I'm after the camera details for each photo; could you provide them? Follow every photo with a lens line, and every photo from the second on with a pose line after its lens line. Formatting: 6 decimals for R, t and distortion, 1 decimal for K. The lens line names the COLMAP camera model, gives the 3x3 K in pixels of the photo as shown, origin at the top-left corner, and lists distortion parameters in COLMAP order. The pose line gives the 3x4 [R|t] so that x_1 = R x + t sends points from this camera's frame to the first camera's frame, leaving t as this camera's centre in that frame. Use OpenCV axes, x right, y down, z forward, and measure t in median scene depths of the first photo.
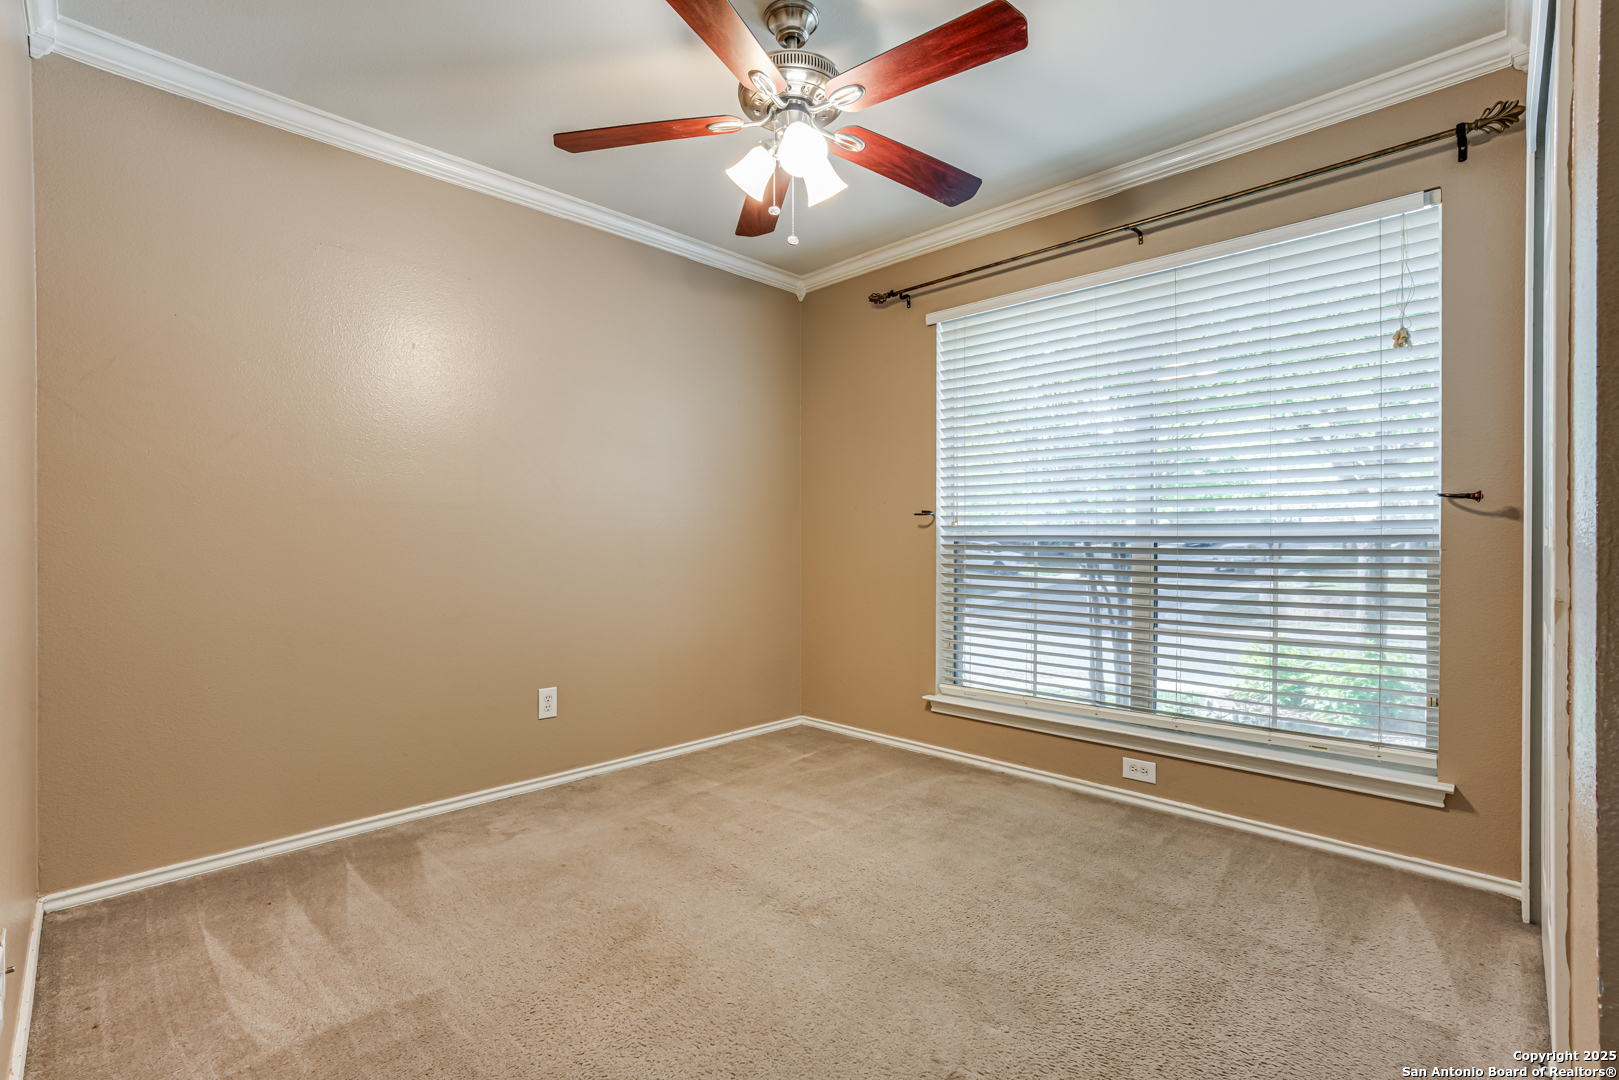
lens RADIAL K [[731.5, 0, 817.2], [0, 731.5, 541.6], [0, 0, 1]] dist [-0.022400, 0.001754]
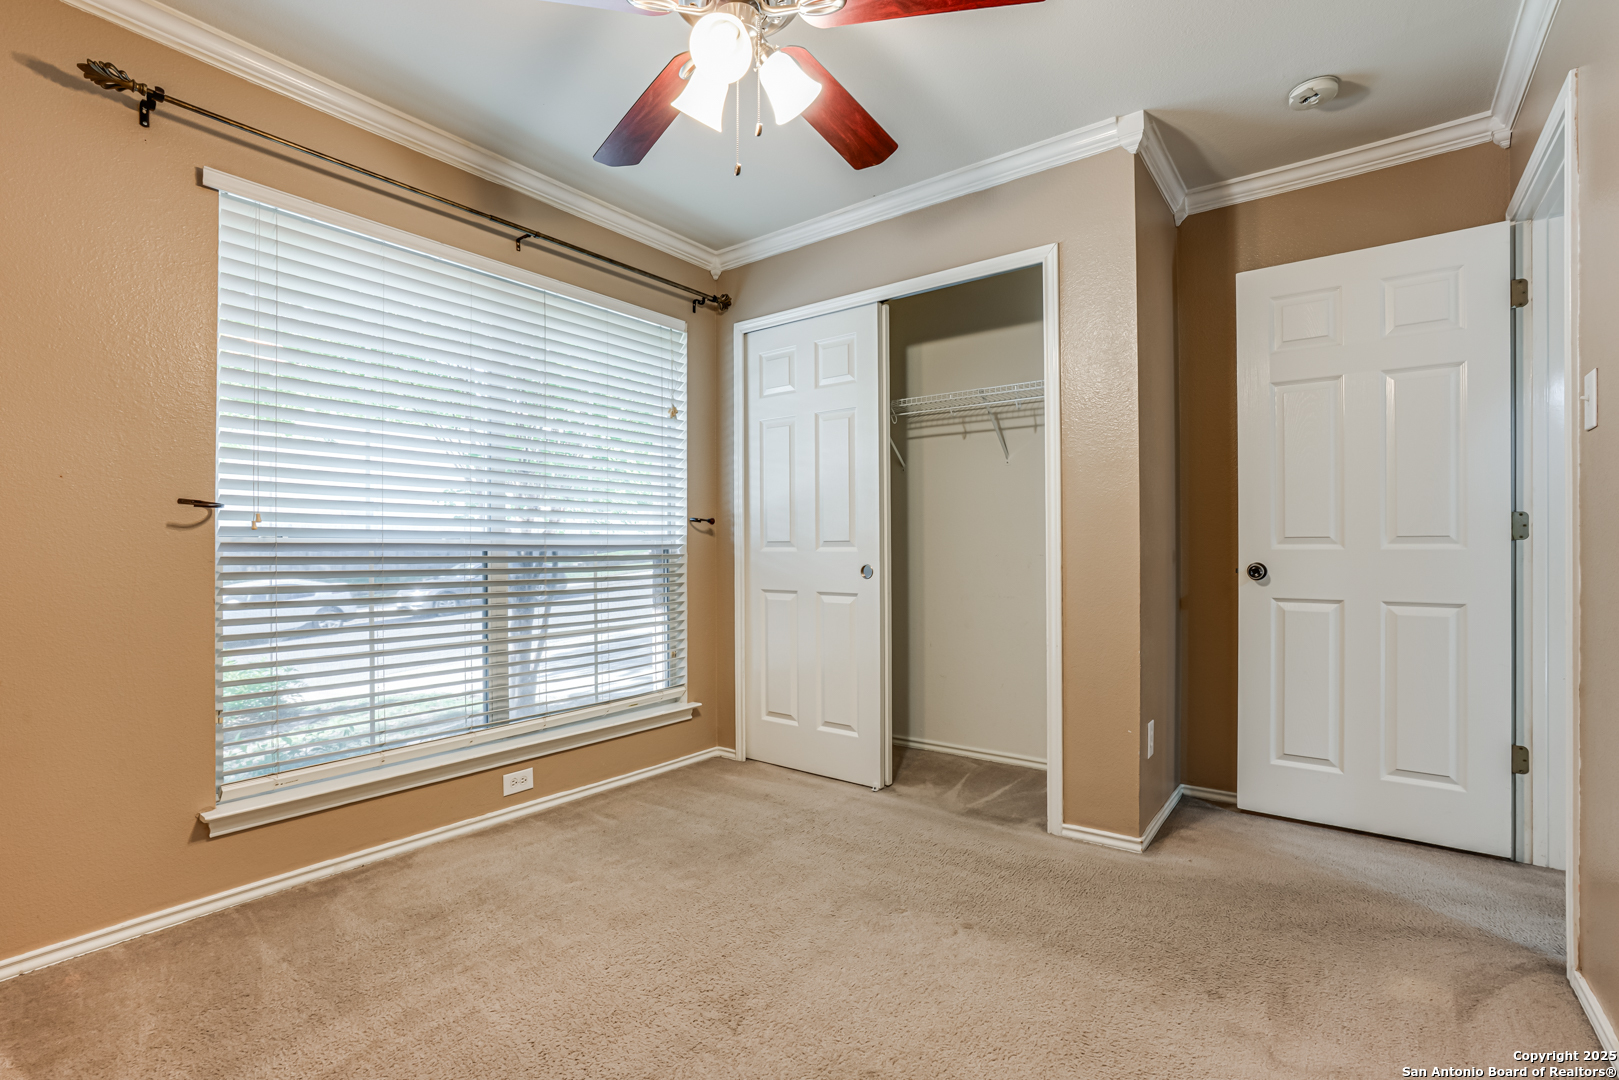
lens RADIAL K [[731.5, 0, 813.5], [0, 731.5, 543.8], [0, 0, 1]] dist [-0.022400, 0.001754]
pose [[-0.105213, 0.001936, 0.994448, -0.603256], [0.001459, 0.999997, -0.001792, -0.007022], [-0.994449, 0.001262, -0.105216, 0.726787]]
